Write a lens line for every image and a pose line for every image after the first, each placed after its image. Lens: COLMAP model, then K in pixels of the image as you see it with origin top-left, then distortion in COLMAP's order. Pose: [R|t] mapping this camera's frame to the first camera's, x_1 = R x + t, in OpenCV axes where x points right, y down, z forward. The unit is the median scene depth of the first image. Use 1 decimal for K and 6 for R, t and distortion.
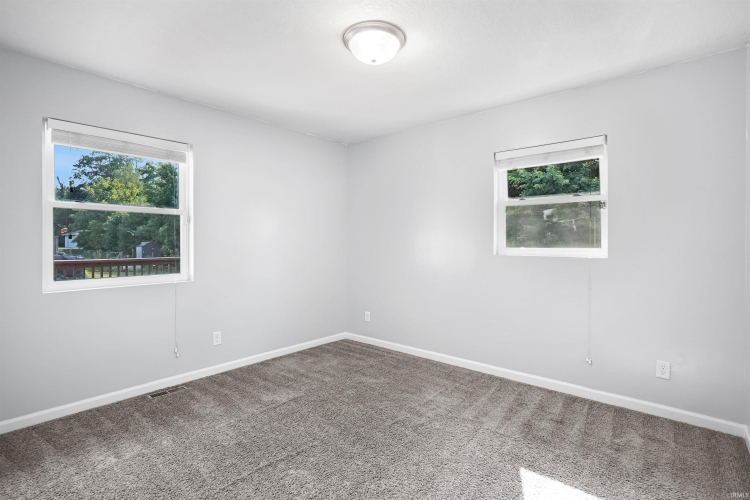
lens RADIAL K [[352.2, 0, 373.2], [0, 352.2, 246.7], [0, 0, 1]] dist [-0.013054, 0.005913]
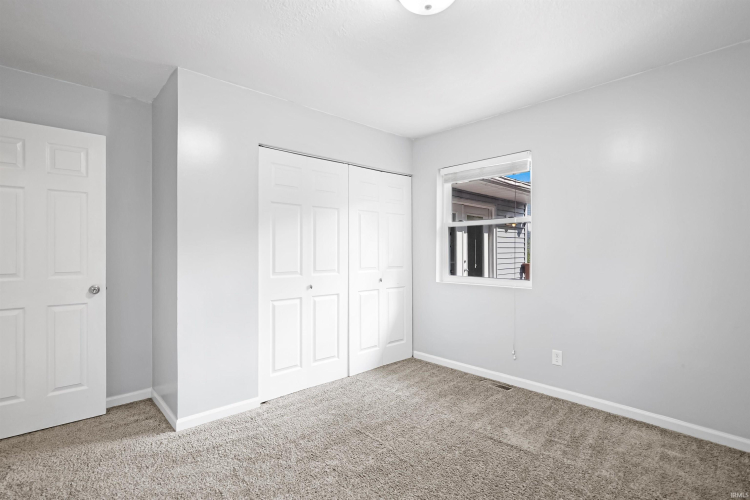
lens RADIAL K [[352.2, 0, 376.0], [0, 352.2, 250.3], [0, 0, 1]] dist [-0.013054, 0.005913]
pose [[-0.071199, -0.003317, -0.997457, 0.529123], [-0.016128, 0.999868, -0.002174, -0.000467], [0.997332, 0.015932, -0.071243, 0.677004]]
